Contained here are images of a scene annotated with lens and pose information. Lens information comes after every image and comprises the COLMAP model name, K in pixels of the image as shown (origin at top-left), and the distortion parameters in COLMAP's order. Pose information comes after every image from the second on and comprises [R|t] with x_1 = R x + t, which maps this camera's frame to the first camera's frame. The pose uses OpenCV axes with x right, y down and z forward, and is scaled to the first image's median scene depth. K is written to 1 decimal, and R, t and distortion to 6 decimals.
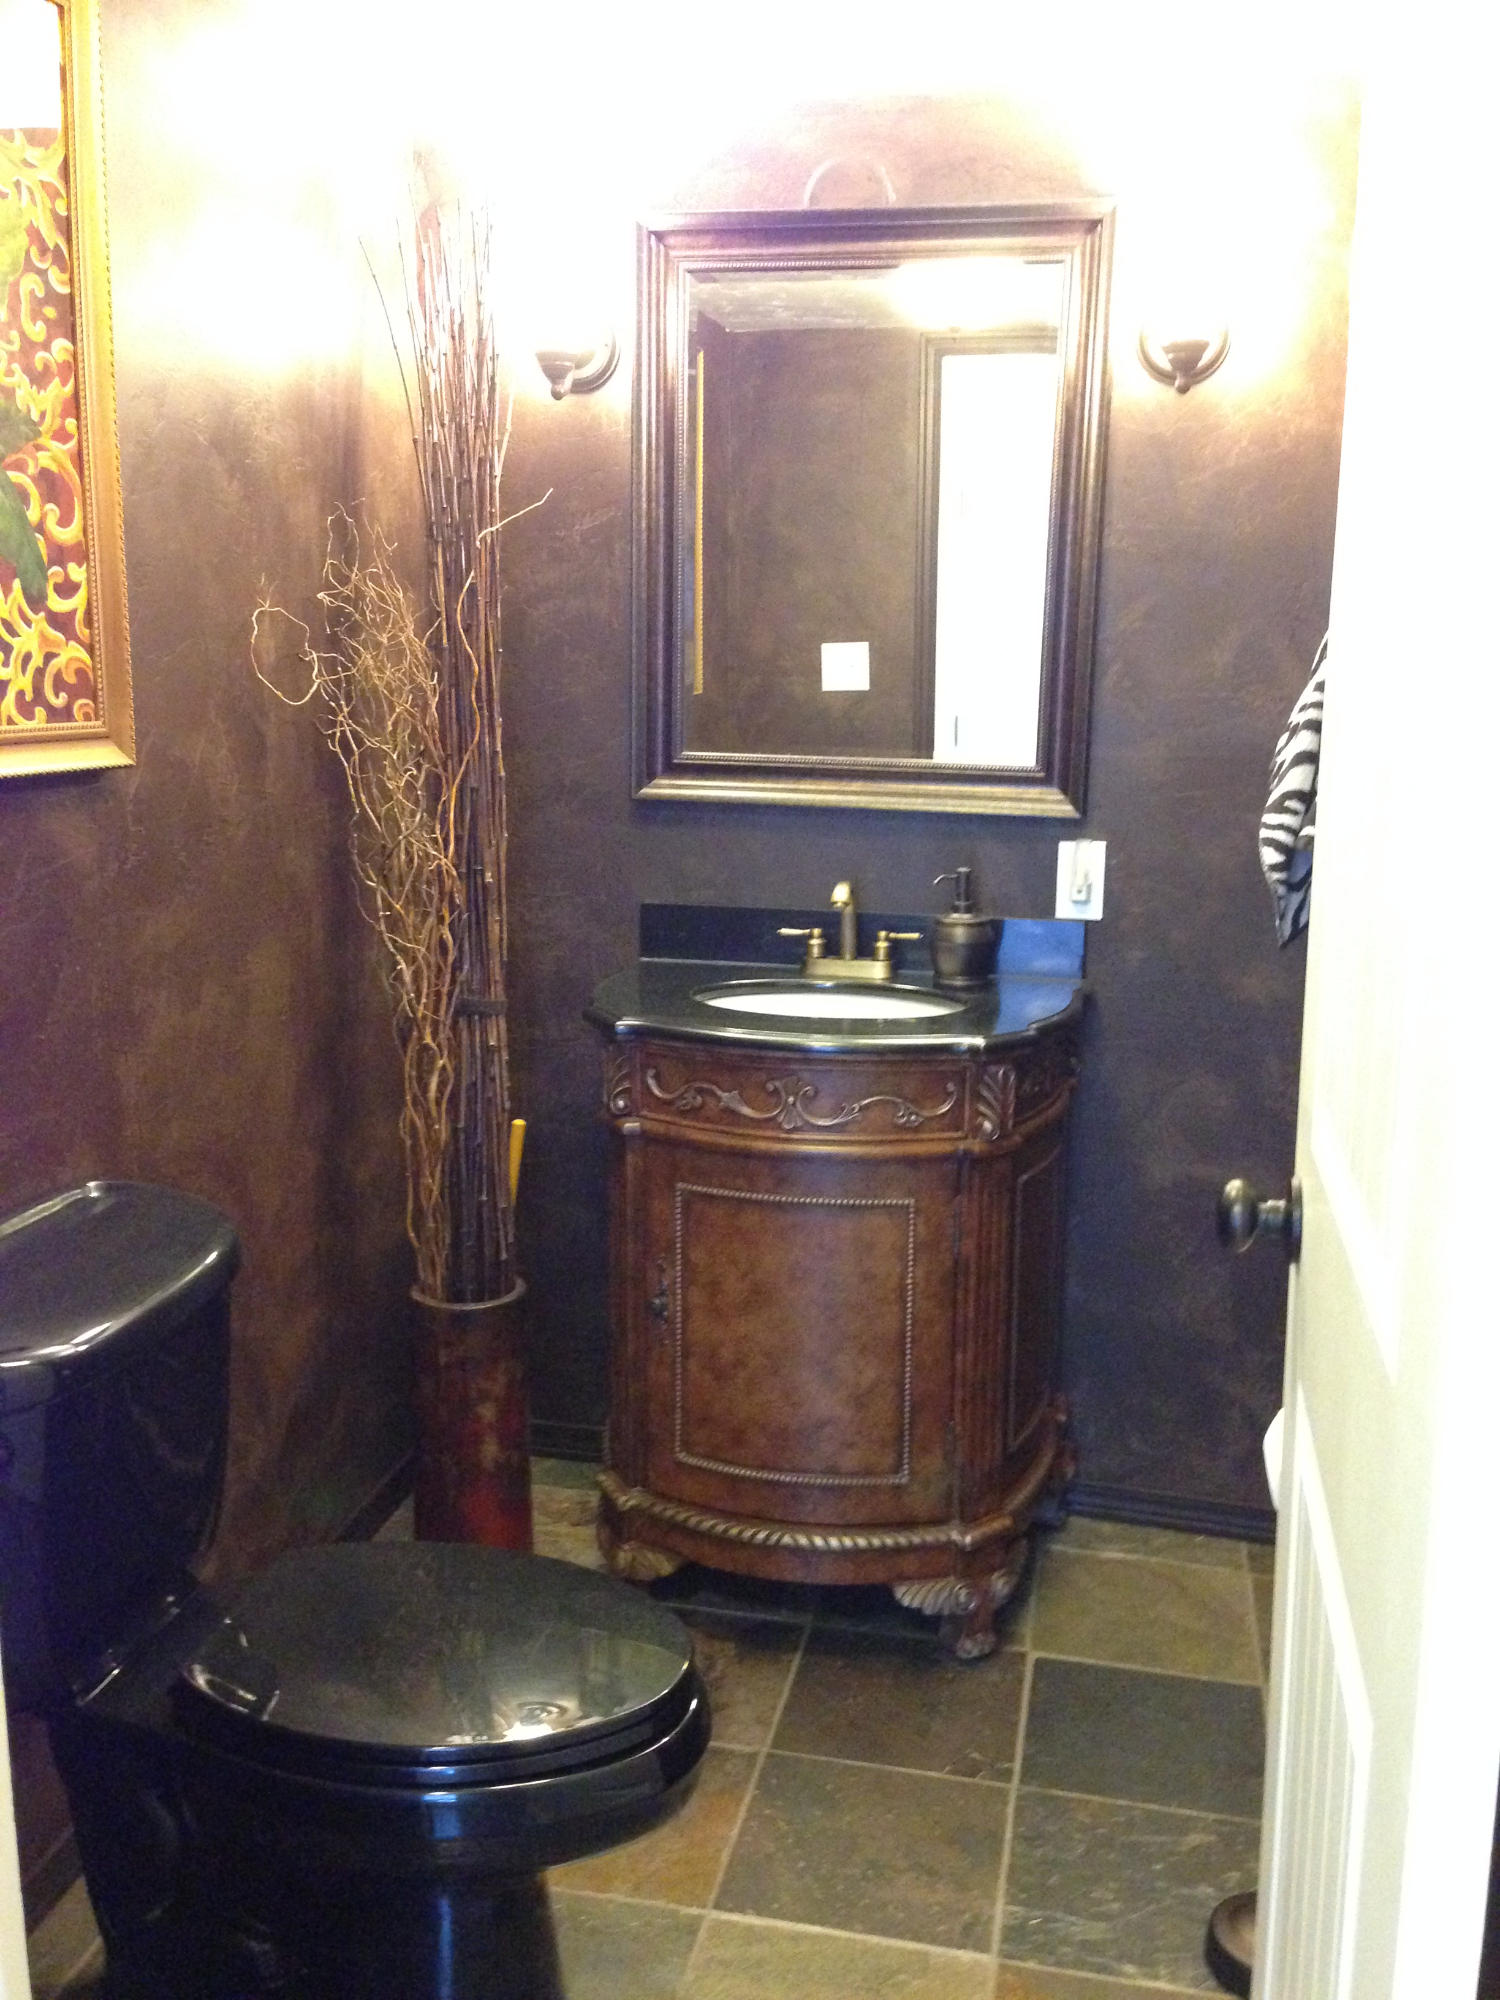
lens RADIAL K [[1843.4, 0, 744.1], [0, 1843.4, 975.0], [0, 0, 1]] dist [0.041338, 0.000000]
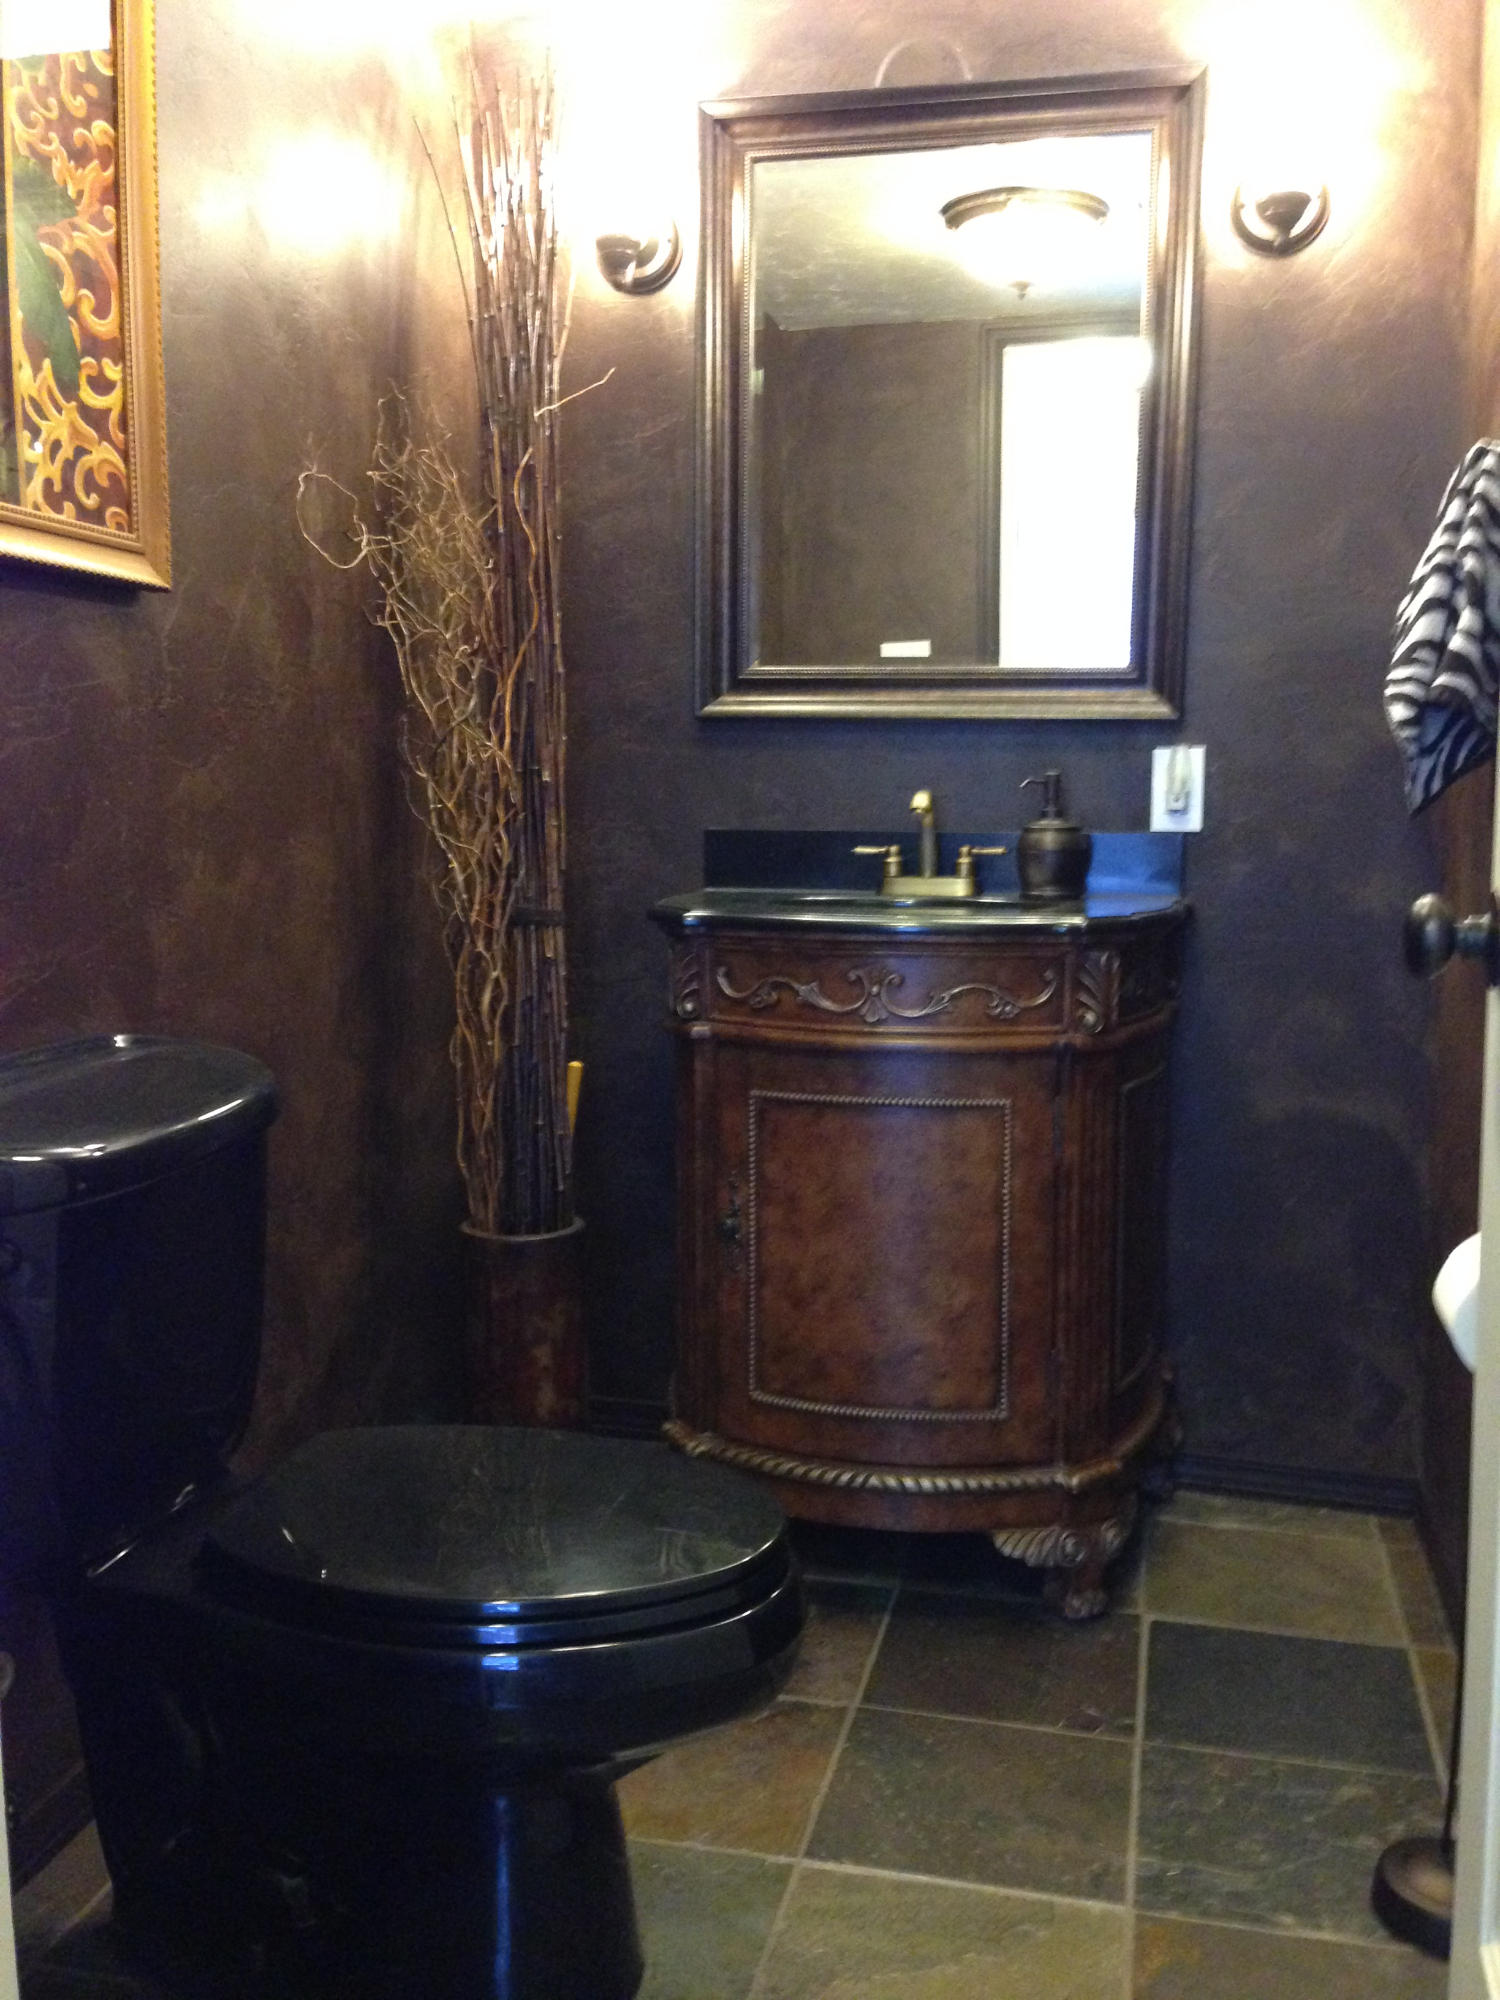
lens RADIAL K [[1843.4, 0, 745.0], [0, 1843.4, 994.7], [0, 0, 1]] dist [0.041338, 0.000000]
pose [[0.999817, -0.005138, -0.018444, -0.021640], [0.003882, 0.997713, -0.067474, 0.125751], [0.018749, 0.067391, 0.997551, 0.077871]]
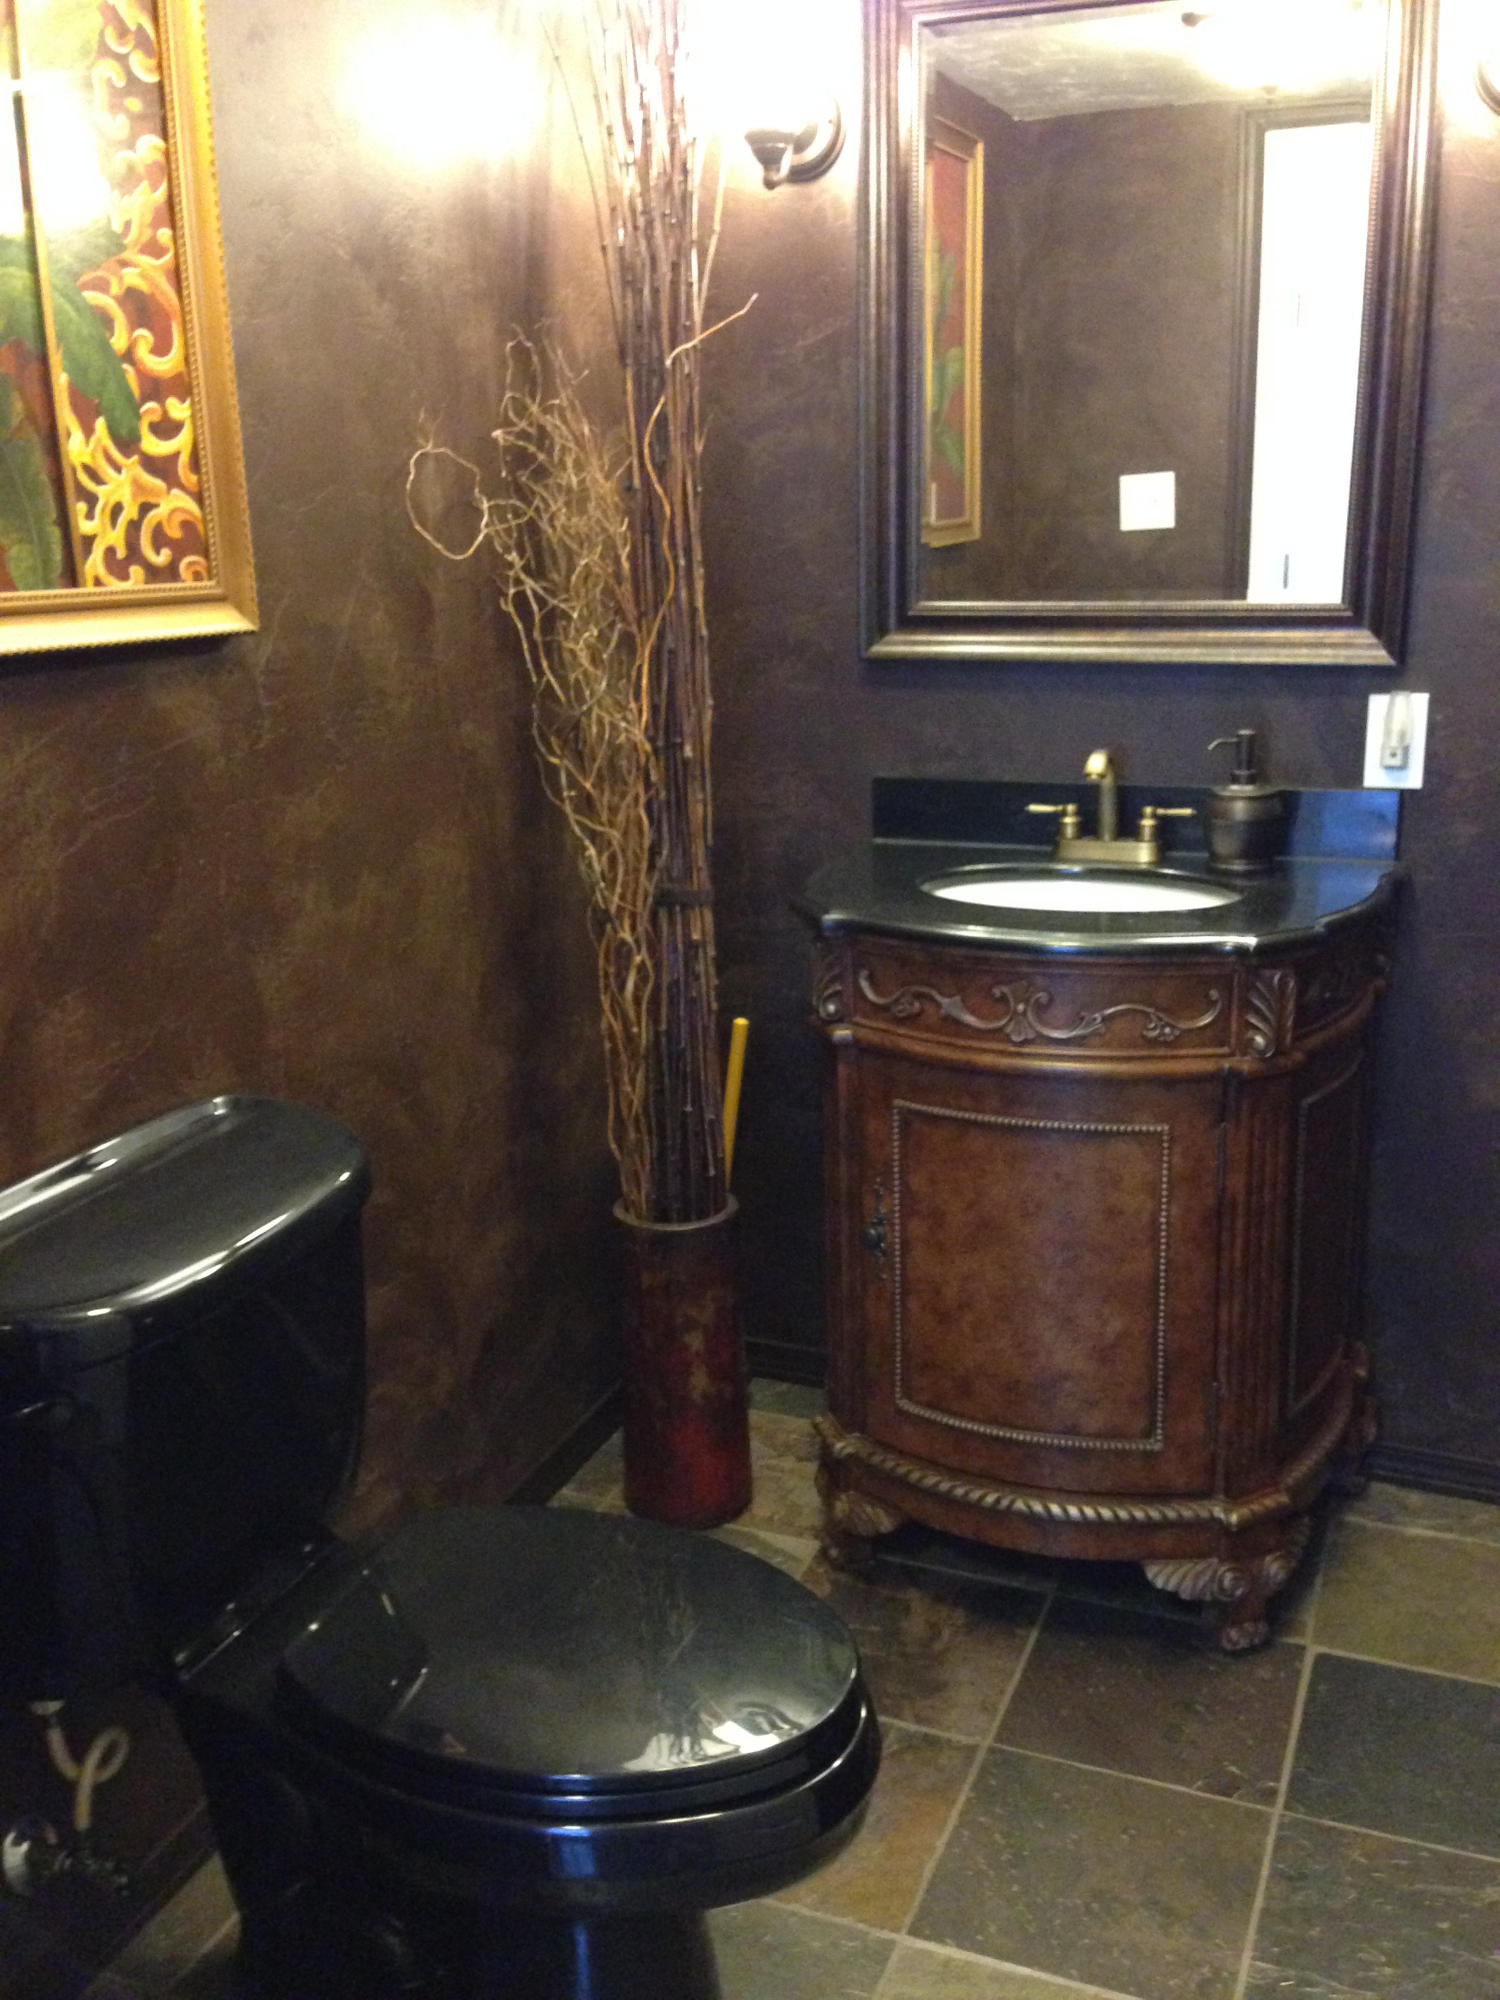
lens RADIAL K [[1843.4, 0, 745.3], [0, 1843.4, 984.0], [0, 0, 1]] dist [0.041338, 0.000000]
pose [[0.983157, 0.007506, -0.182608, 0.052777], [0.006578, 0.997055, 0.076402, -0.008977], [0.182644, -0.076316, 0.980213, 0.132537]]
